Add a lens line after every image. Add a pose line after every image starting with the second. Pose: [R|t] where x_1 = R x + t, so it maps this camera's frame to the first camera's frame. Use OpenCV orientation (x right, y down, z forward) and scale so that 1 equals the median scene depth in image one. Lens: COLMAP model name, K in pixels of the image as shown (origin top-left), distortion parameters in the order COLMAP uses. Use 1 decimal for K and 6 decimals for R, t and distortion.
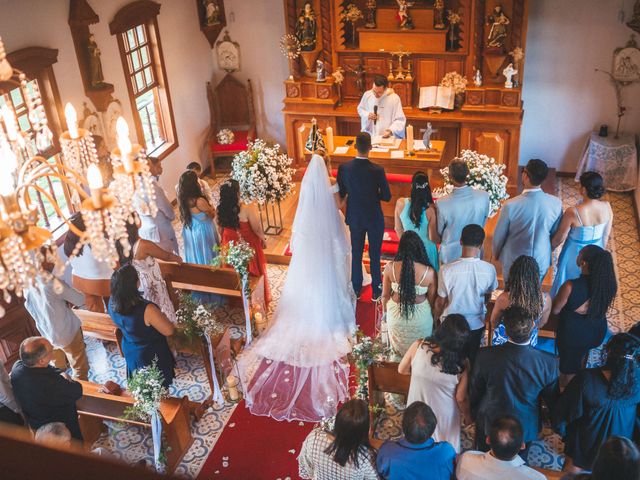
lens RADIAL K [[685.0, 0, 320.0], [0, 685.0, 240.0], [0, 0, 1]] dist [-0.075055, 0.157807]
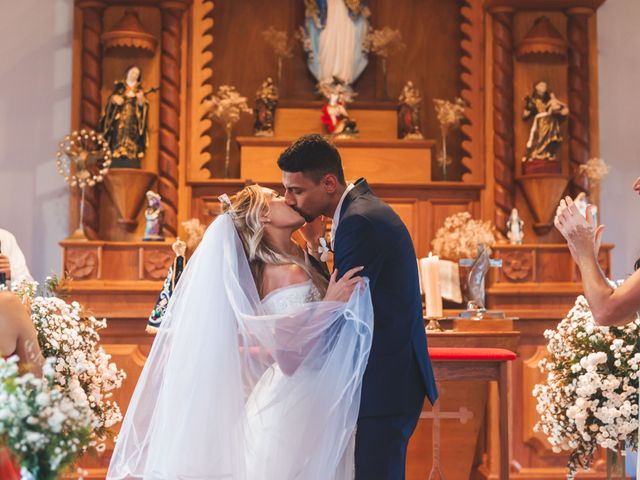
lens RADIAL K [[1026.3, 0, 320.0], [0, 1026.3, 240.0], [0, 0, 1]] dist [-0.034438, -0.043843]
pose [[0.943942, 0.085693, 0.318796, -0.112805], [0.109518, 0.829732, -0.547312, 0.134953], [-0.311416, 0.551544, 0.773834, 0.526769]]
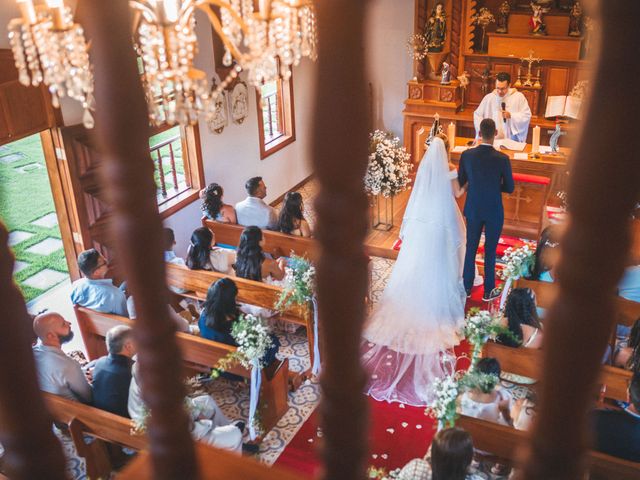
lens RADIAL K [[685.0, 0, 320.0], [0, 685.0, 240.0], [0, 0, 1]] dist [-0.075055, 0.157807]
pose [[0.986001, 0.095485, -0.136691, -0.022740], [-0.104947, 0.992432, -0.063759, 0.080085], [0.129568, 0.077211, 0.988560, 0.021871]]
